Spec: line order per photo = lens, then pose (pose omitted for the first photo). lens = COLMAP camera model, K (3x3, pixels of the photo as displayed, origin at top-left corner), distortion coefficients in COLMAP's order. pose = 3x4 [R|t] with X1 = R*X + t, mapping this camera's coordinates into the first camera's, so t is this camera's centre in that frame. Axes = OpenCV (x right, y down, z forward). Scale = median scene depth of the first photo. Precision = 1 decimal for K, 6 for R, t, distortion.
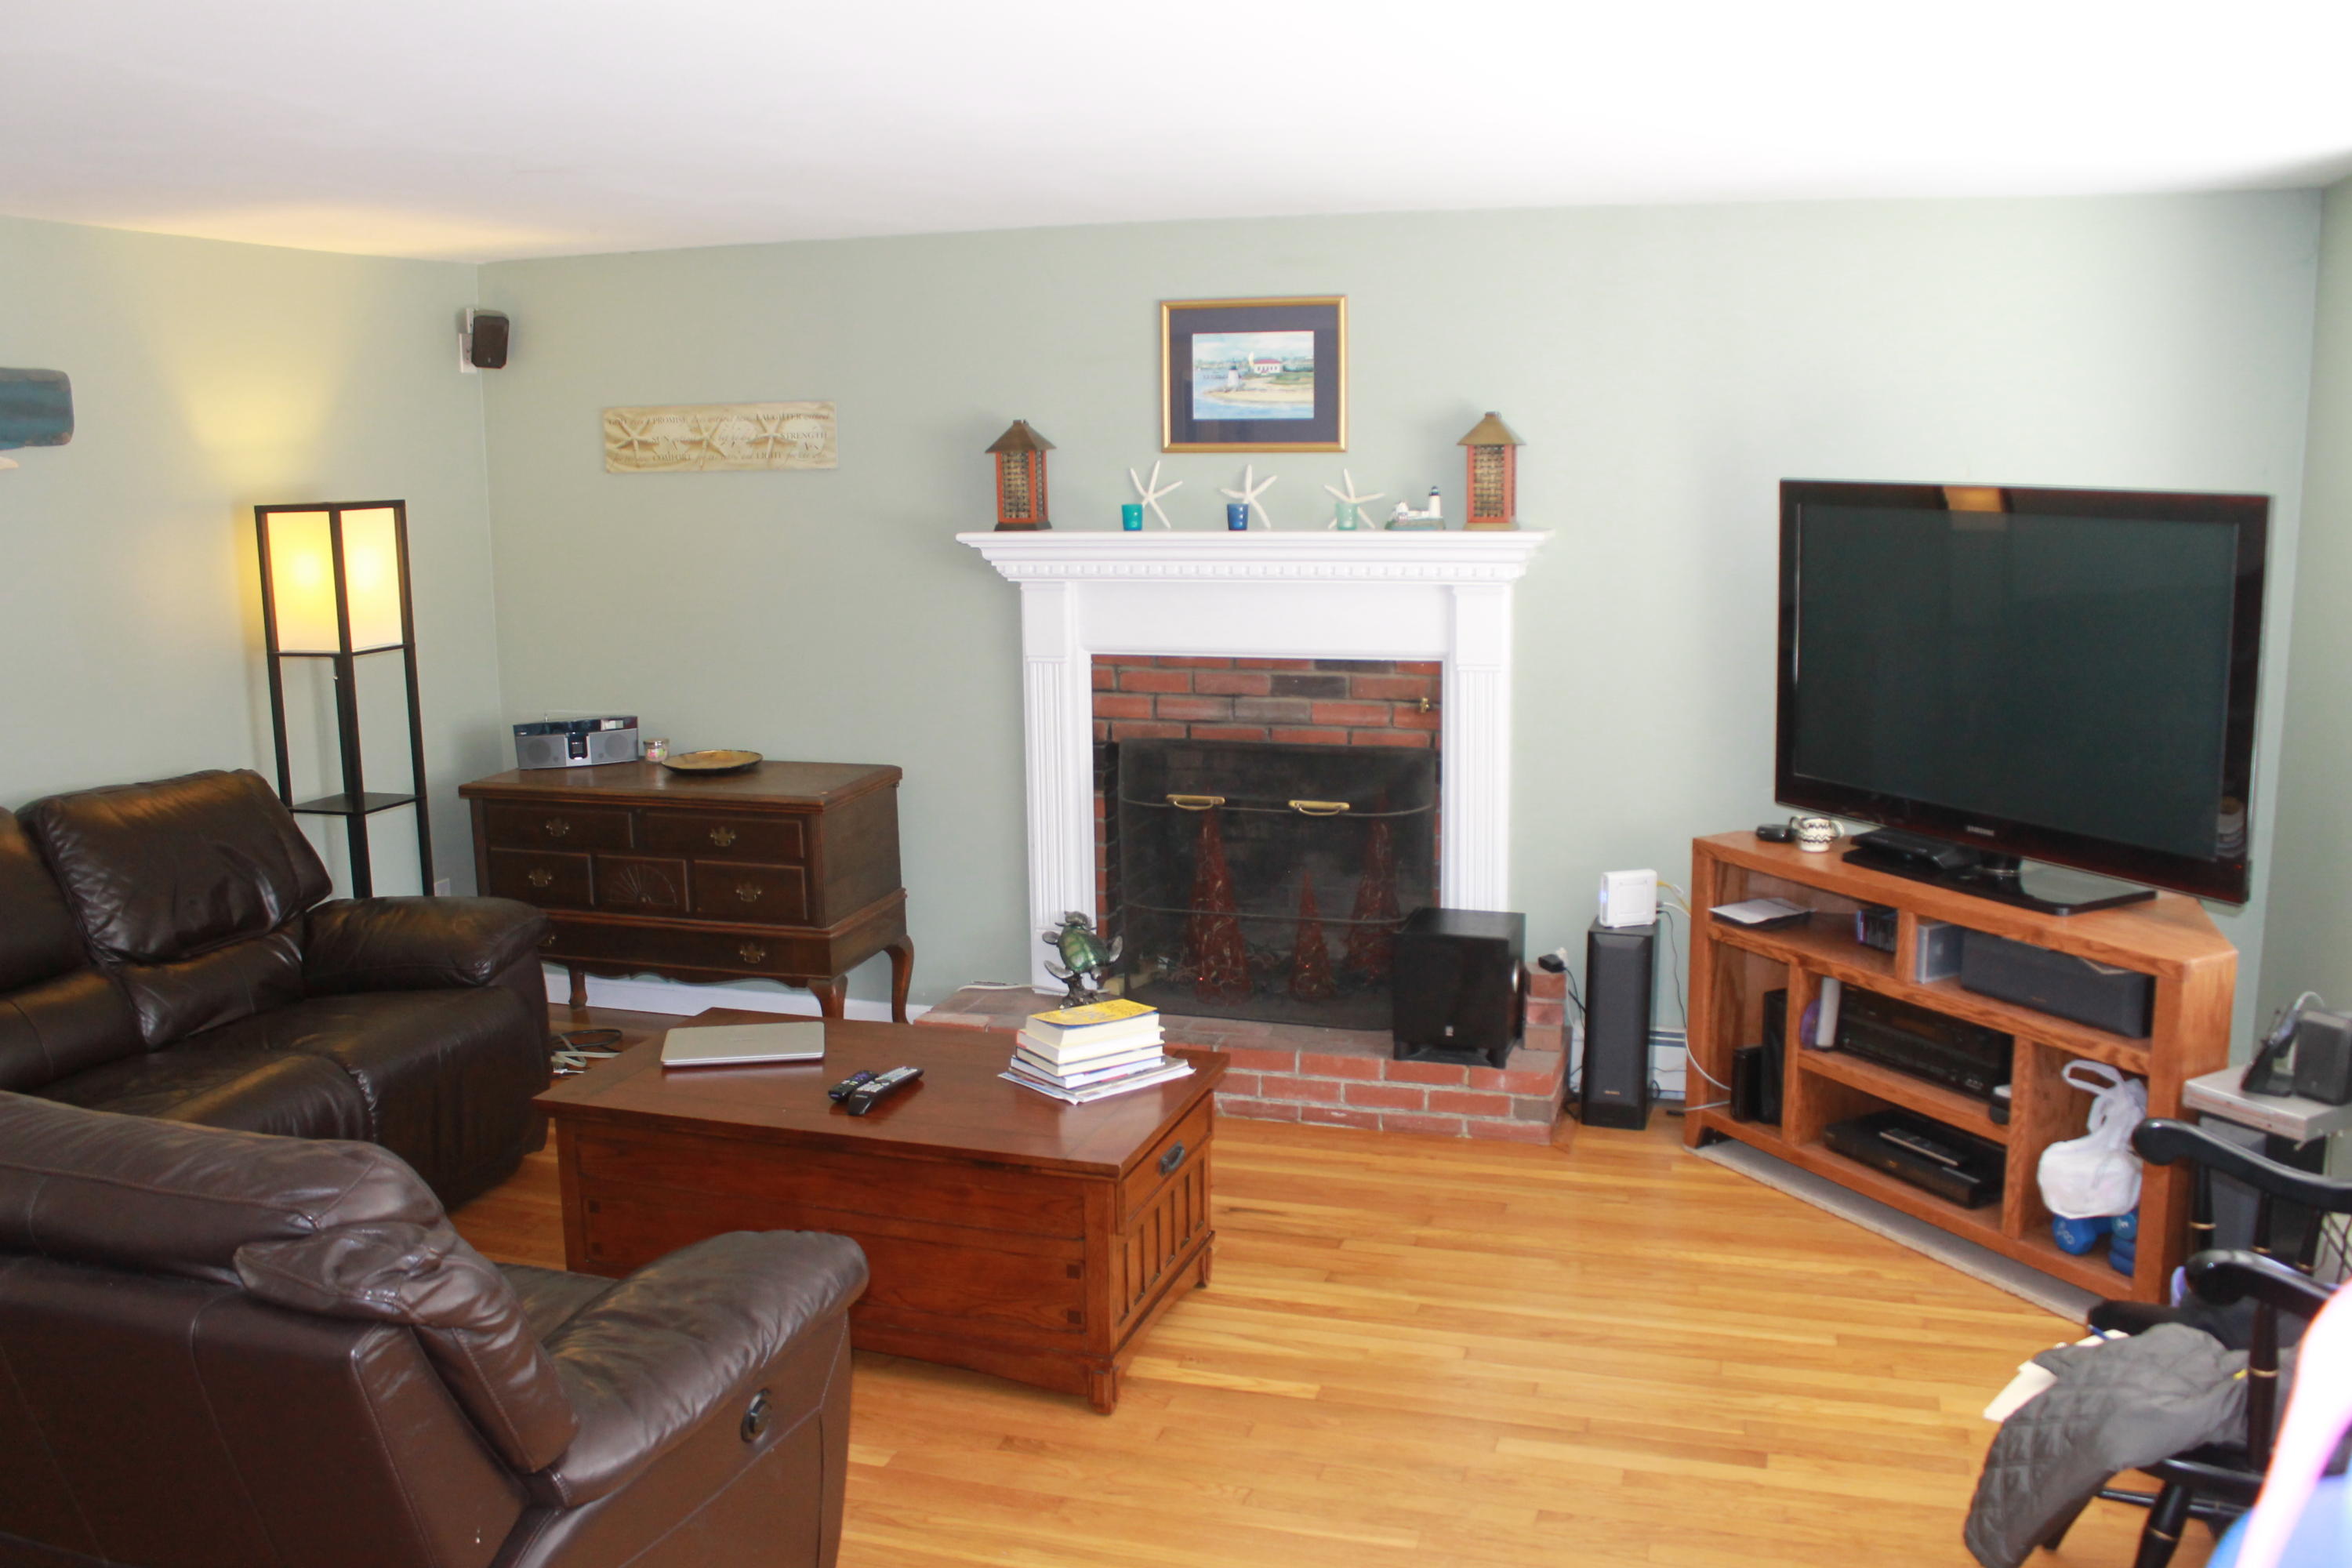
lens RADIAL K [[2002.2, 0, 1184.1], [0, 2002.2, 788.0], [0, 0, 1]] dist [-0.176385, 0.156139]
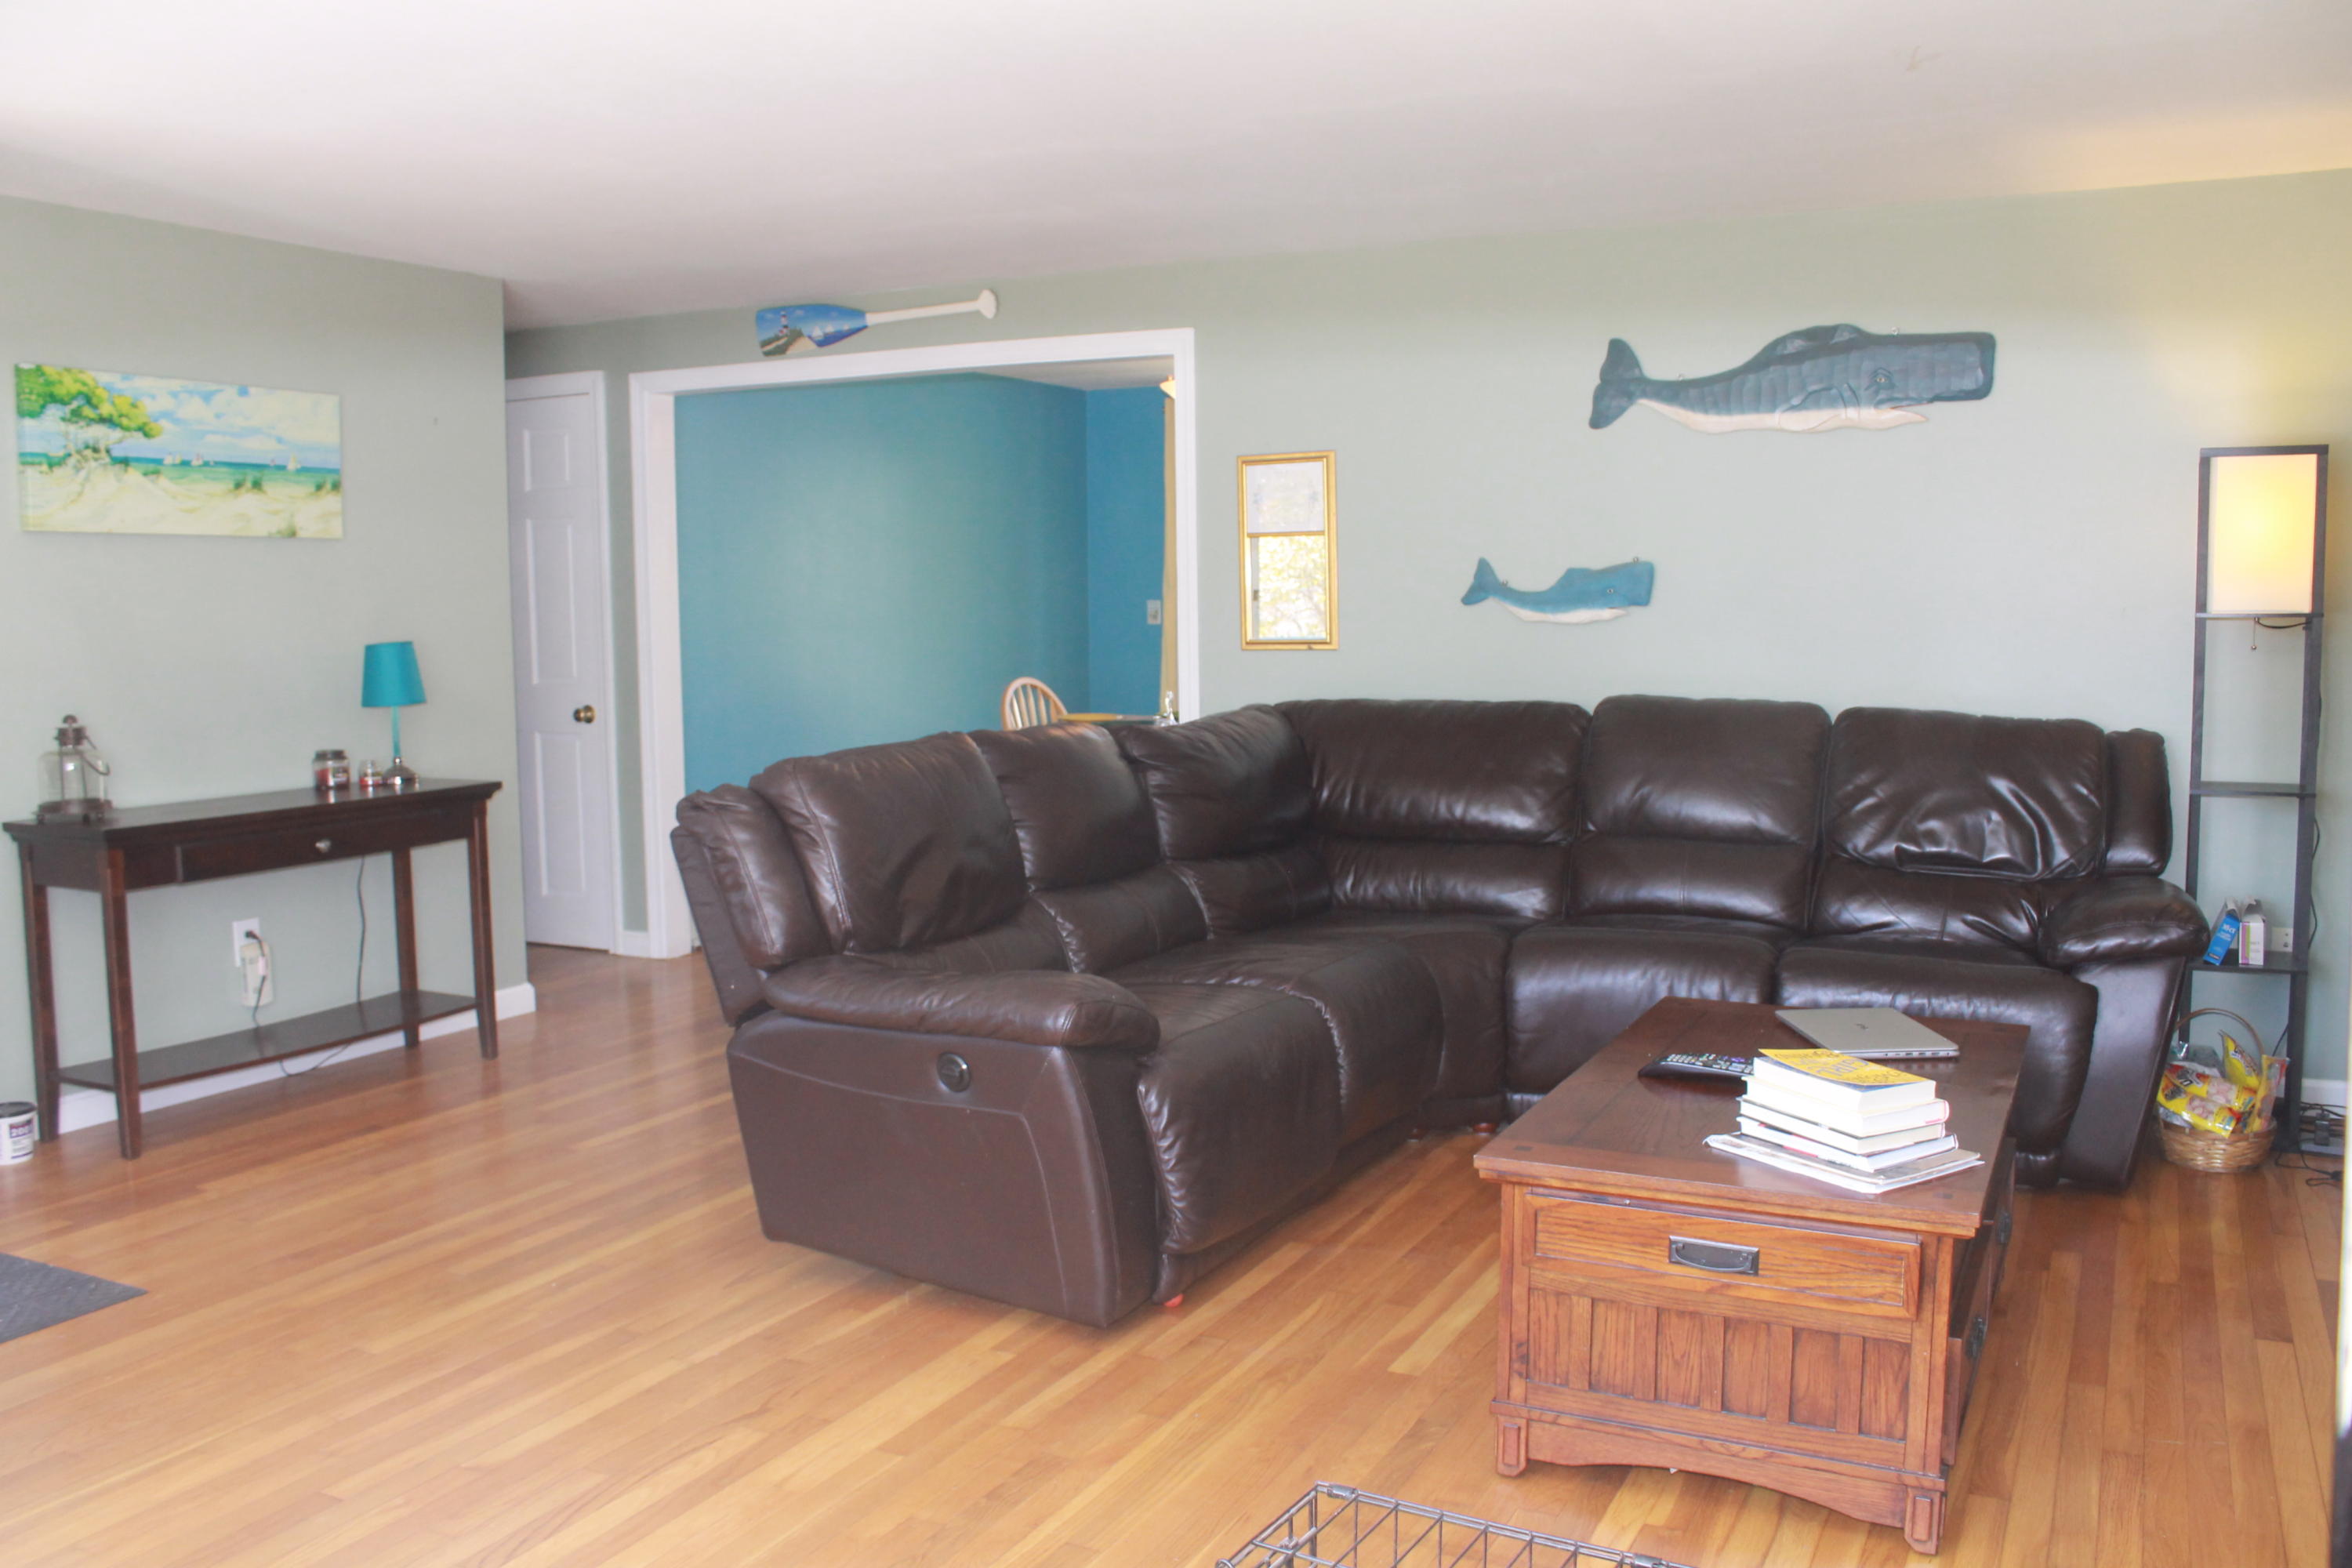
lens RADIAL K [[1978.6, 0, 1170.4], [0, 1978.6, 785.1], [0, 0, 1]] dist [-0.166074, 0.146581]
pose [[-0.158306, 0.109411, -0.981310, 0.504970], [-0.155489, 0.978679, 0.134201, -0.032970], [0.975071, 0.173828, -0.137918, 0.632177]]
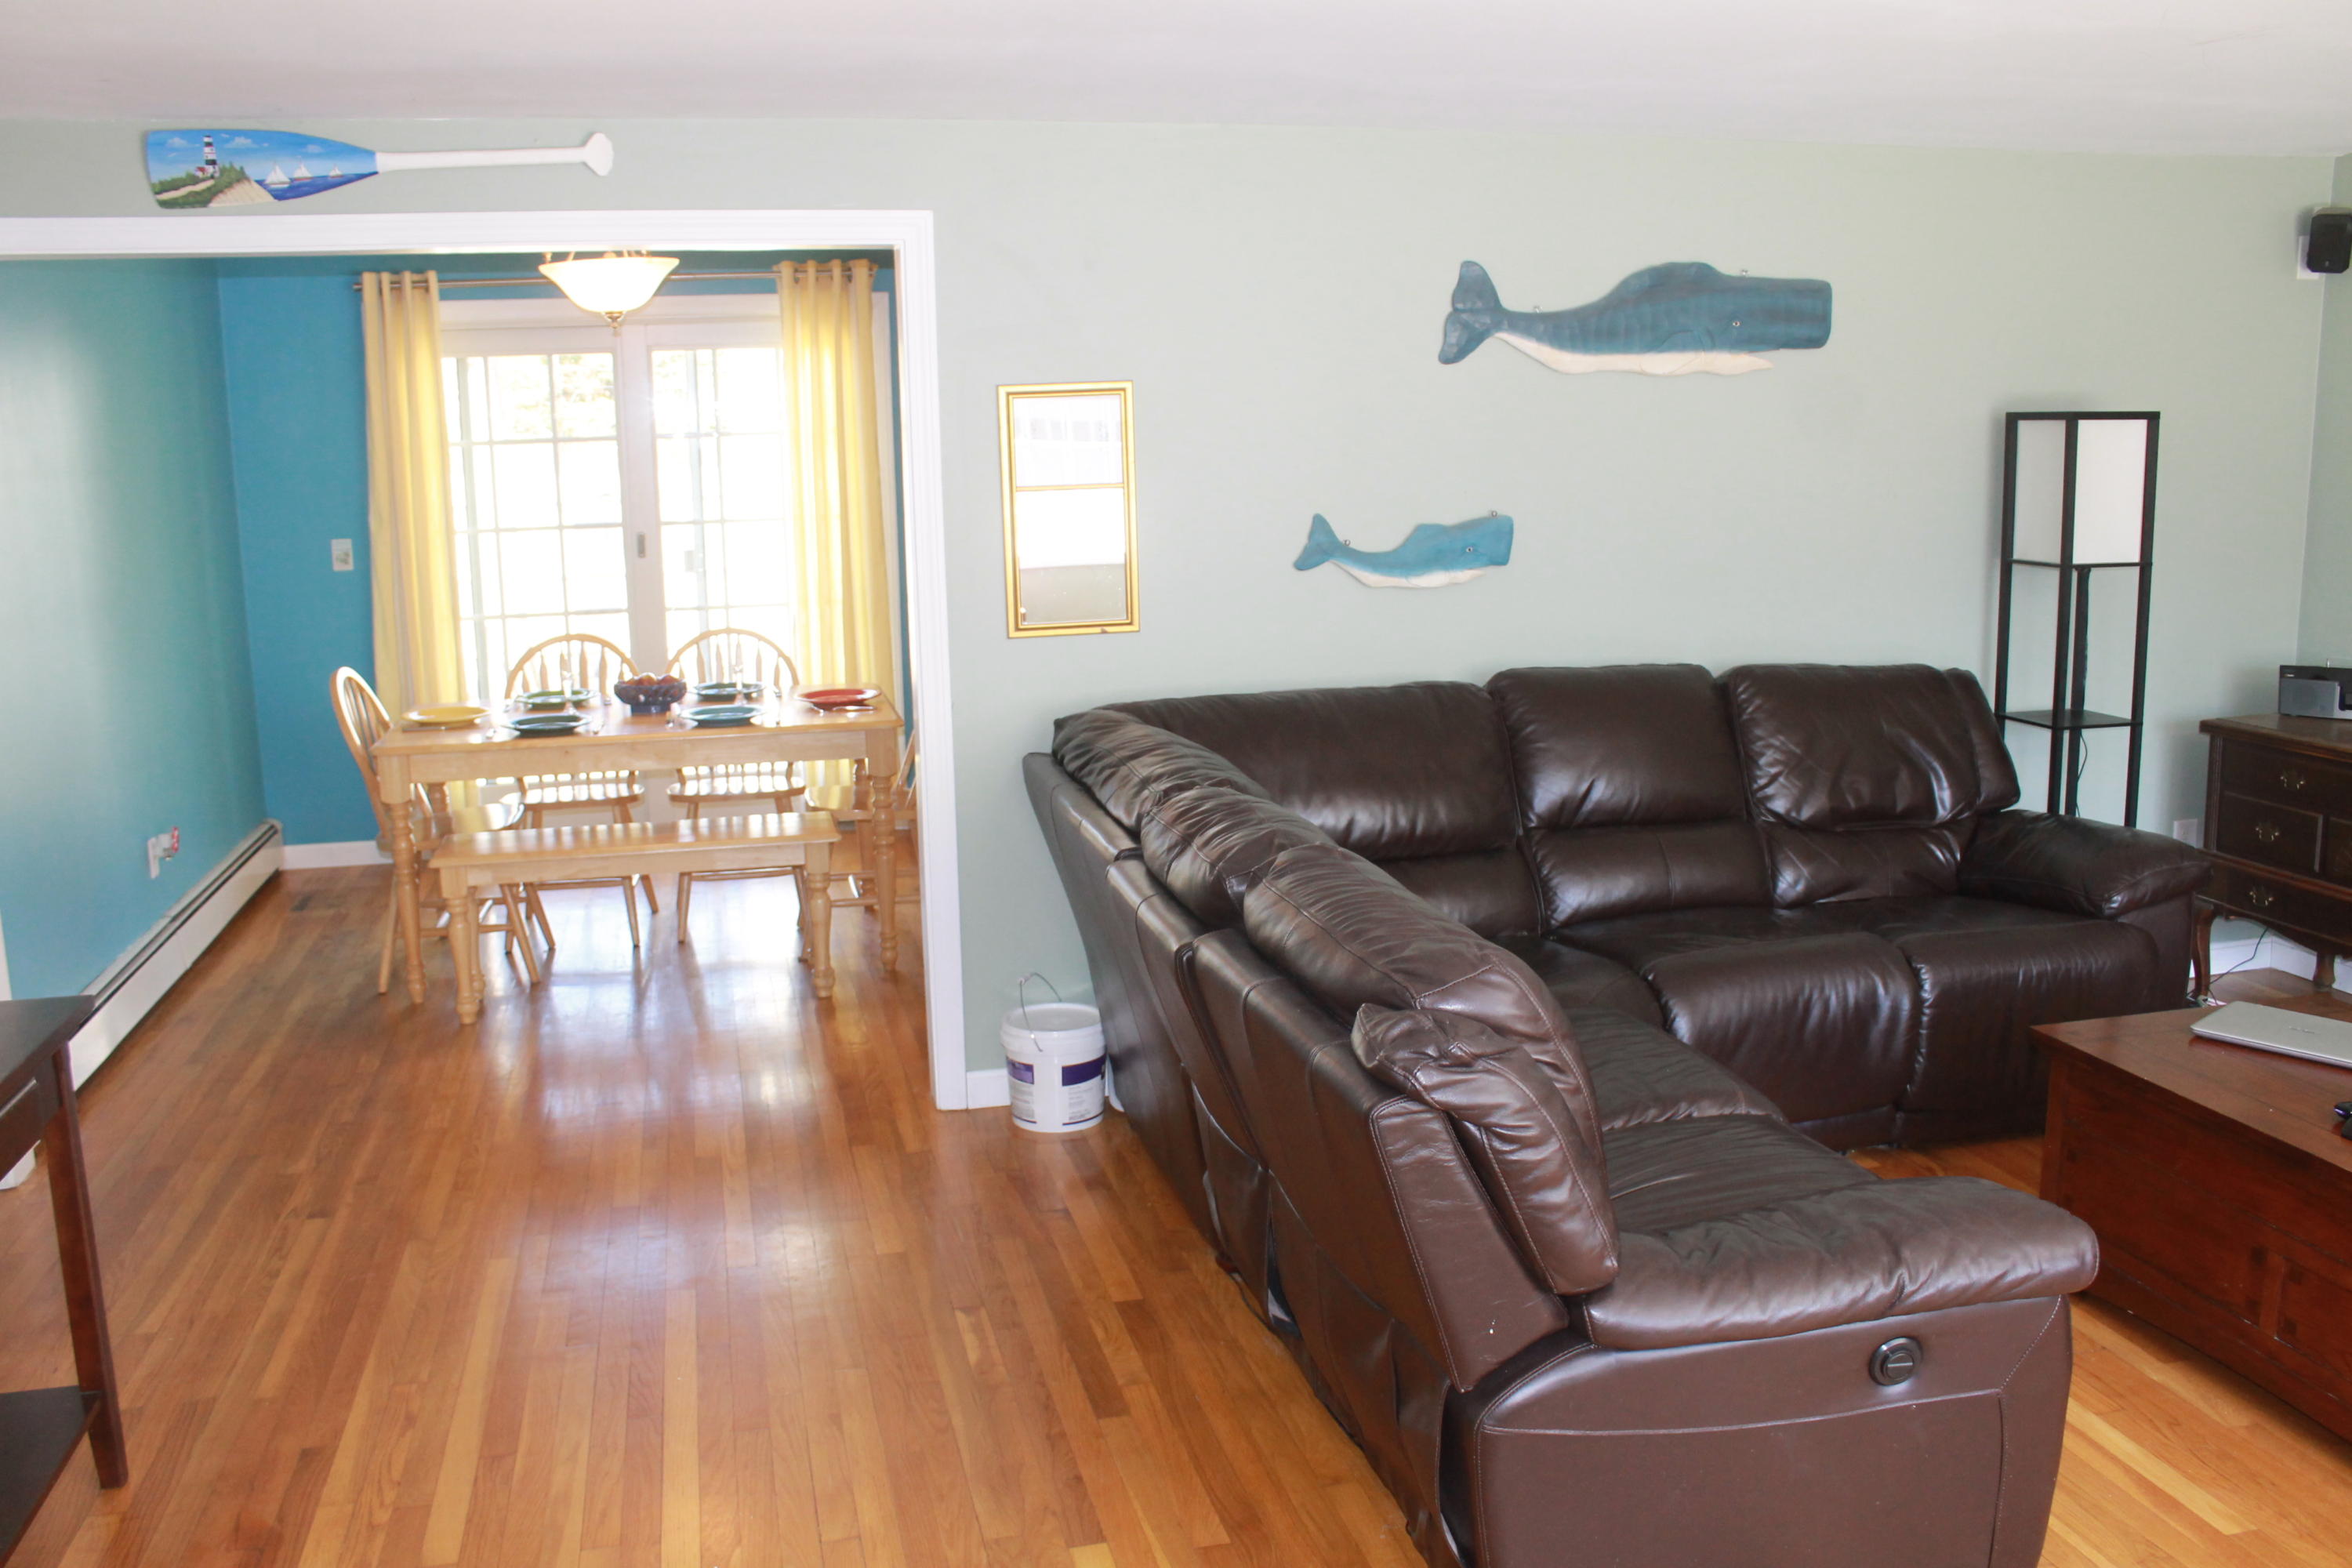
lens RADIAL K [[1978.6, 0, 1170.4], [0, 1978.6, 785.1], [0, 0, 1]] dist [-0.166074, 0.146581]
pose [[0.518174, 0.158692, -0.840424, 0.159859], [-0.134177, 0.985552, 0.103367, 0.001187], [0.844685, 0.059204, 0.531980, 0.101309]]
